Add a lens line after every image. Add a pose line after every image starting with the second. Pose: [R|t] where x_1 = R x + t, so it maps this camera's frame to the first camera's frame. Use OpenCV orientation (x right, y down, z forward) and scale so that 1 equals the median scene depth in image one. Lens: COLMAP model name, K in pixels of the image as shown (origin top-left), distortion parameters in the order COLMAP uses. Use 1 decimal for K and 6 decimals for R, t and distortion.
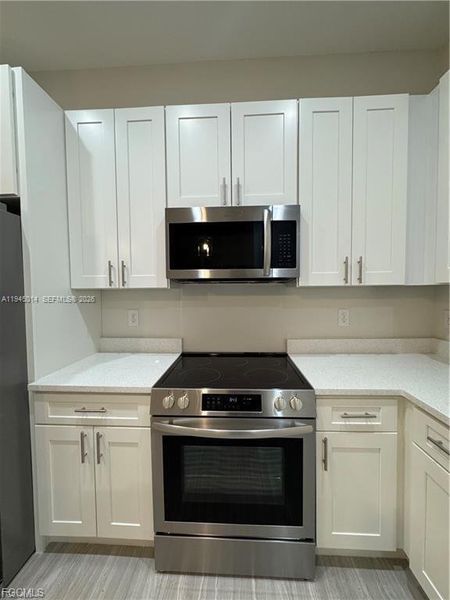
lens RADIAL K [[239.3, 0, 227.3], [0, 239.3, 299.2], [0, 0, 1]] dist [-0.002818, -0.000768]
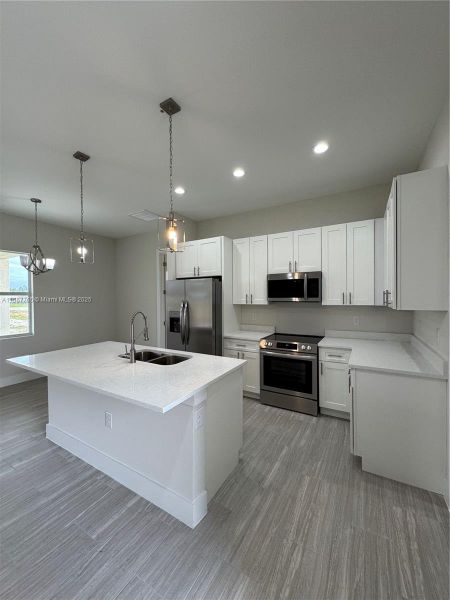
lens RADIAL K [[239.3, 0, 227.3], [0, 239.3, 299.2], [0, 0, 1]] dist [-0.002818, -0.000768]
pose [[0.888932, 0.007991, -0.457969, 0.564097], [-0.026695, 0.999052, -0.034383, -0.005808], [0.457260, 0.042790, 0.888303, -1.536403]]
